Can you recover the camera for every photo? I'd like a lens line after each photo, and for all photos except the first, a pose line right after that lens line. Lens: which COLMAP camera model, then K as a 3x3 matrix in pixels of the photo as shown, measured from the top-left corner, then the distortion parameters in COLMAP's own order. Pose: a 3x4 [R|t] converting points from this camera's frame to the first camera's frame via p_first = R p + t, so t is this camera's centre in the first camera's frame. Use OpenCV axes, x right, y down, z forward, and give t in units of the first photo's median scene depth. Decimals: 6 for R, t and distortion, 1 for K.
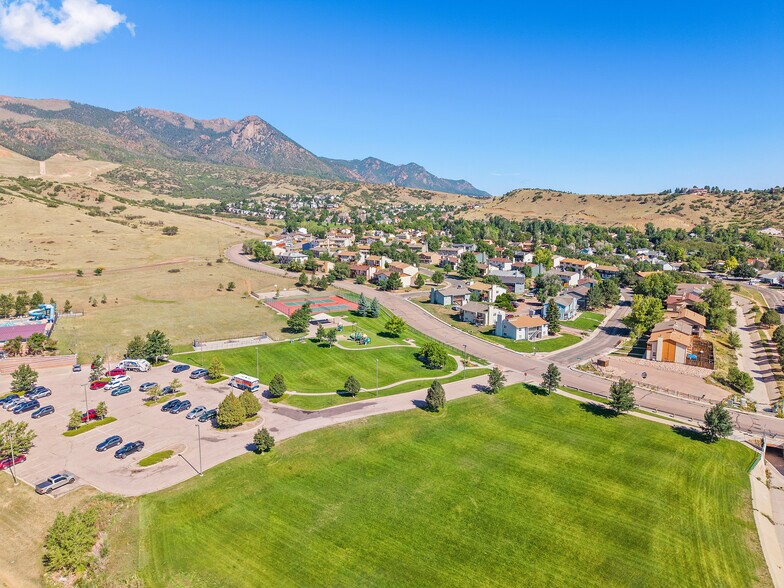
lens RADIAL K [[527.7, 0, 392.0], [0, 527.7, 294.0], [0, 0, 1]] dist [0.044385, -0.060729]
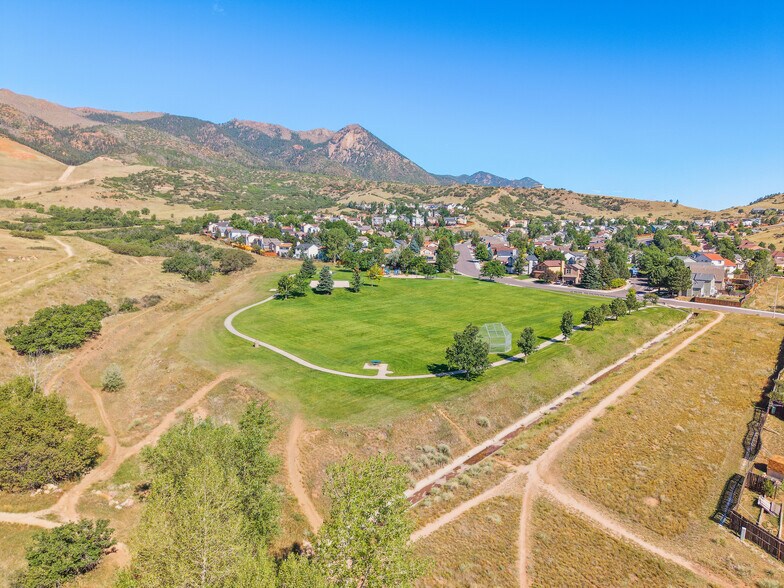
lens RADIAL K [[527.7, 0, 392.0], [0, 527.7, 294.0], [0, 0, 1]] dist [0.044385, -0.060729]
pose [[0.981573, 0.025404, -0.189393, -0.039283], [-0.032054, 0.998970, -0.032132, -0.042223], [0.188382, 0.037610, 0.981375, 0.264838]]
